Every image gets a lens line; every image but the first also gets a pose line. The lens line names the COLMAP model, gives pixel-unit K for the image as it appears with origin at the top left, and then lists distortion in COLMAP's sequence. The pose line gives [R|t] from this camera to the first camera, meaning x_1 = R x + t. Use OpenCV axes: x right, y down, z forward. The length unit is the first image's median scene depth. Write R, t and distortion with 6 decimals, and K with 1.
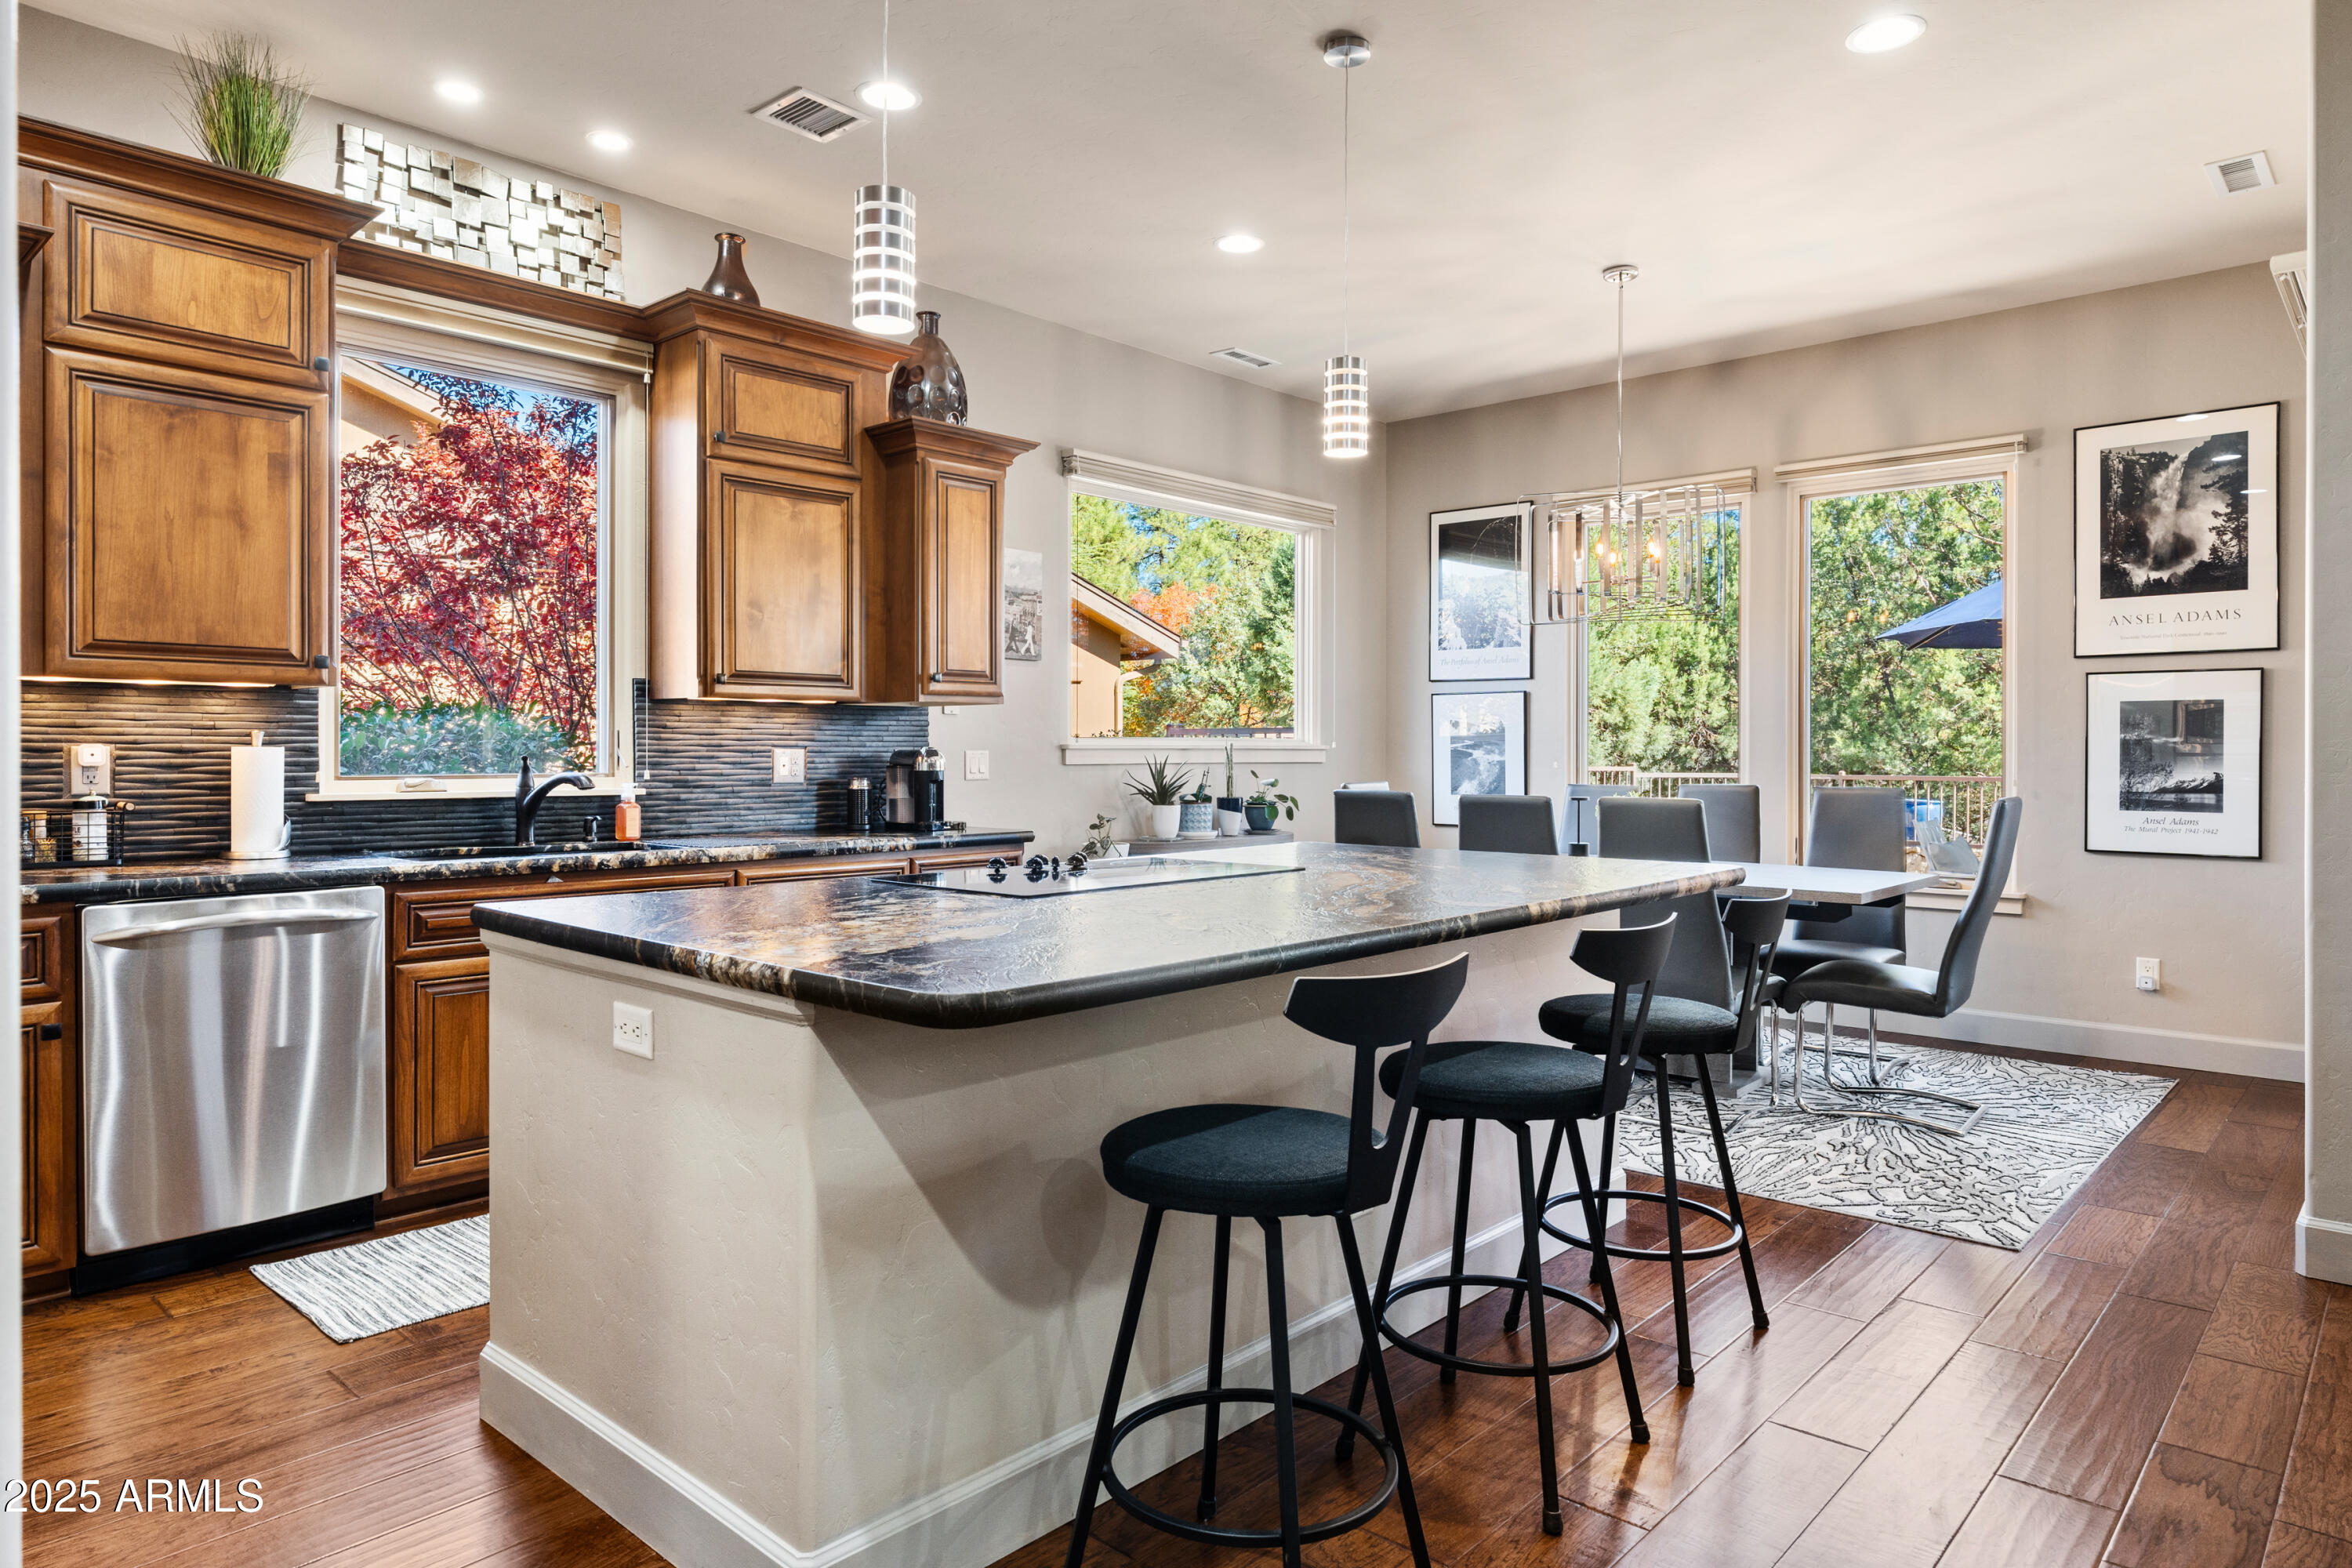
lens RADIAL K [[1381.8, 0, 1180.8], [0, 1381.8, 768.9], [0, 0, 1]] dist [-0.004536, -0.000145]
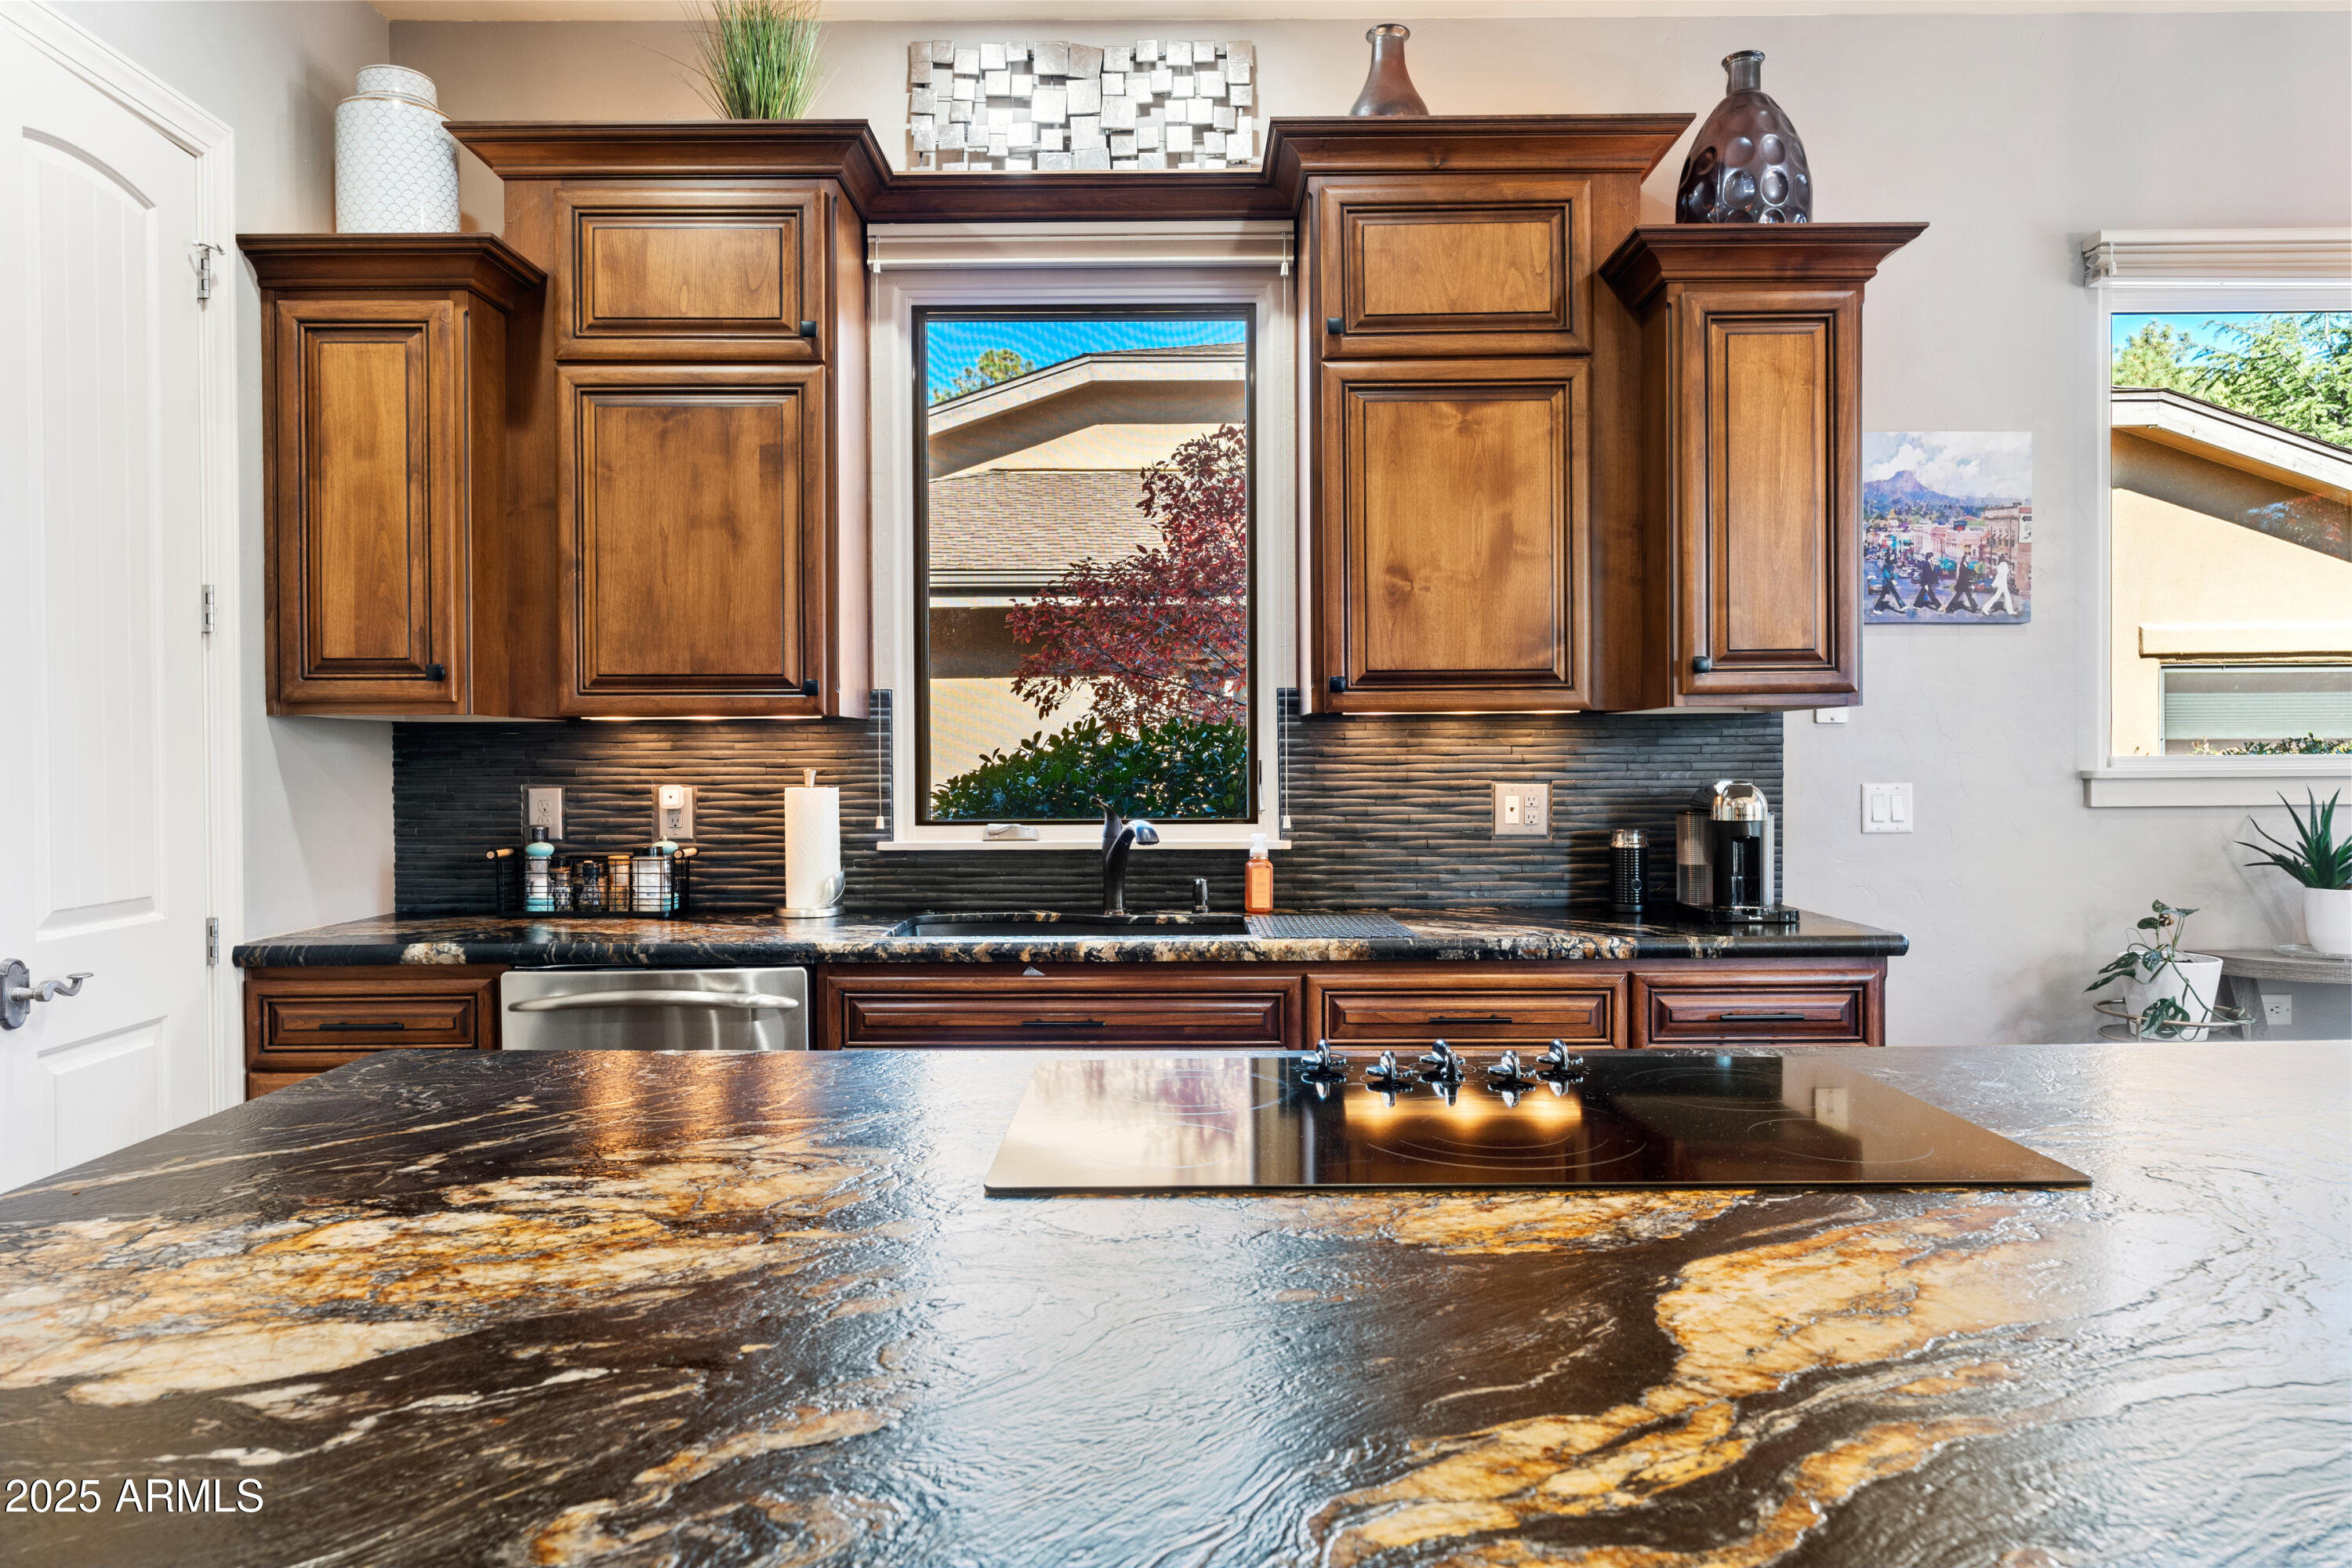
lens RADIAL K [[1530.9, 0, 1167.4], [0, 1530.9, 776.0], [0, 0, 1]] dist [-0.002571, -0.003029]
pose [[0.674498, 0.001199, -0.738276, 0.159704], [-0.002732, 0.999996, -0.000871, -0.018898], [0.738272, 0.002604, 0.674498, 0.421876]]
